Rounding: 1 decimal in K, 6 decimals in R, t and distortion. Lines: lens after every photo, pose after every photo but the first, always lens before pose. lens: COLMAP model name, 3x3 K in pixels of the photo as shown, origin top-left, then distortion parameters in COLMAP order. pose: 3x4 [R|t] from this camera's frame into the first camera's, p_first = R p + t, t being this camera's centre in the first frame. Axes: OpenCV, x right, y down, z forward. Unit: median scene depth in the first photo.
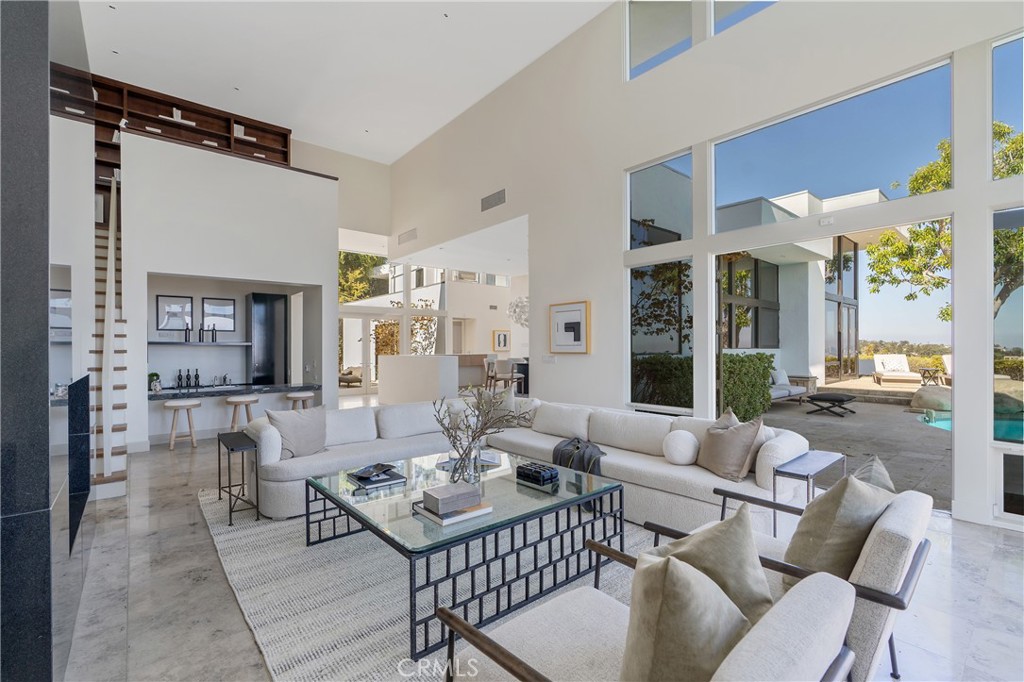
lens RADIAL K [[454.9, 0, 512.6], [0, 454.9, 345.3], [0, 0, 1]] dist [0.000422, 0.000075]
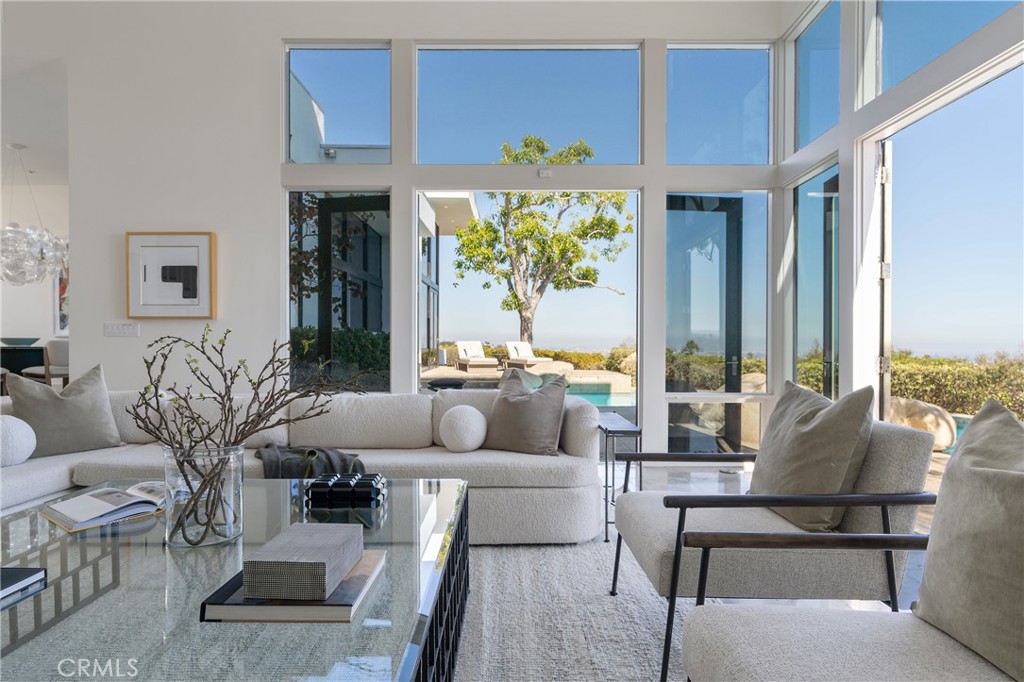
lens RADIAL K [[581.5, 0, 511.8], [0, 581.5, 344.7], [0, 0, 1]] dist [0.002515, 0.000010]
pose [[0.649538, 0.003347, 0.760321, -0.162291], [-0.006774, 0.999976, 0.001385, 0.047709], [-0.760299, -0.006050, 0.649546, 0.182798]]
